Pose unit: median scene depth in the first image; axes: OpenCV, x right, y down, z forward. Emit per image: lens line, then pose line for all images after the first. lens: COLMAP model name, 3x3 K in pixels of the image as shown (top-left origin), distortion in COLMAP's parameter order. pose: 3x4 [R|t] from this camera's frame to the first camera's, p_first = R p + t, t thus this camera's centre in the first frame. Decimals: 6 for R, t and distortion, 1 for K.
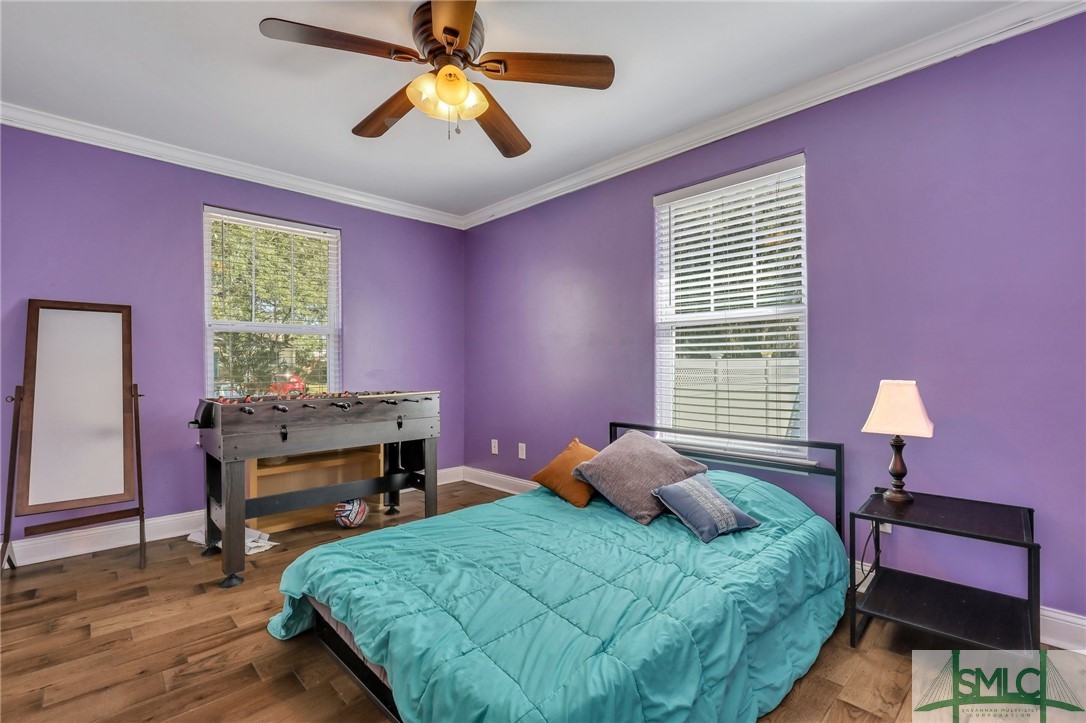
lens RADIAL K [[493.3, 0, 539.2], [0, 493.3, 368.3], [0, 0, 1]] dist [-0.004653, 0.001176]
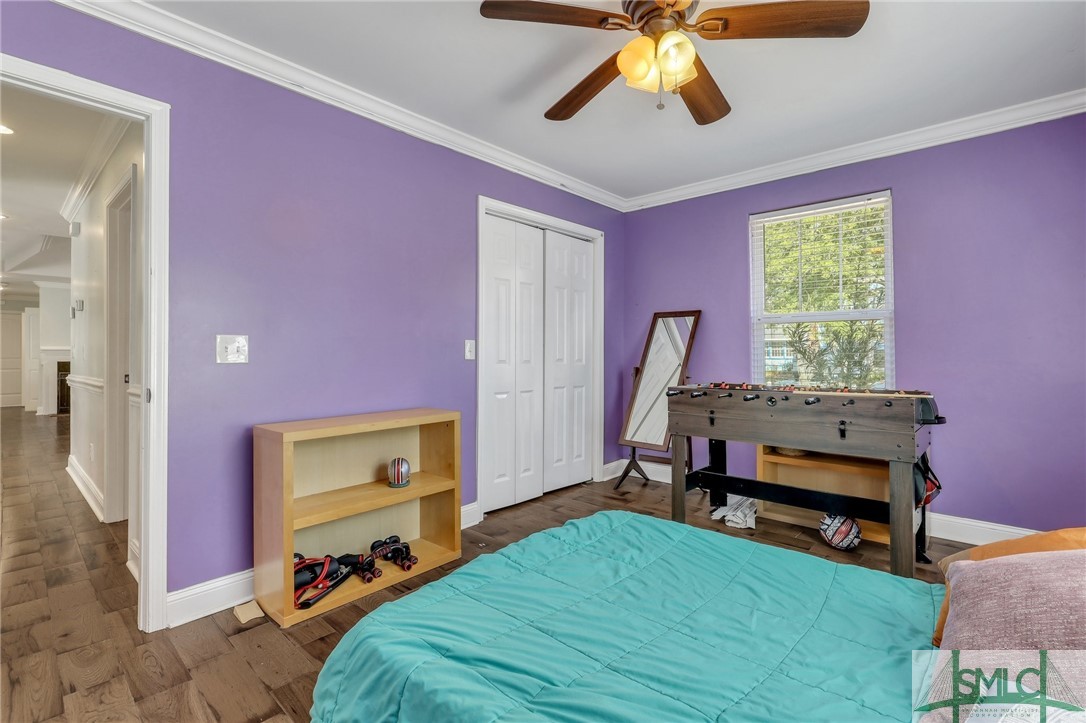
lens RADIAL K [[493.3, 0, 539.6], [0, 493.3, 350.2], [0, 0, 1]] dist [-0.004653, 0.001176]
pose [[0.071698, -0.003349, -0.997421, 0.530360], [-0.007204, 0.999967, -0.003875, -0.011074], [0.997400, 0.007463, 0.071672, 0.532731]]
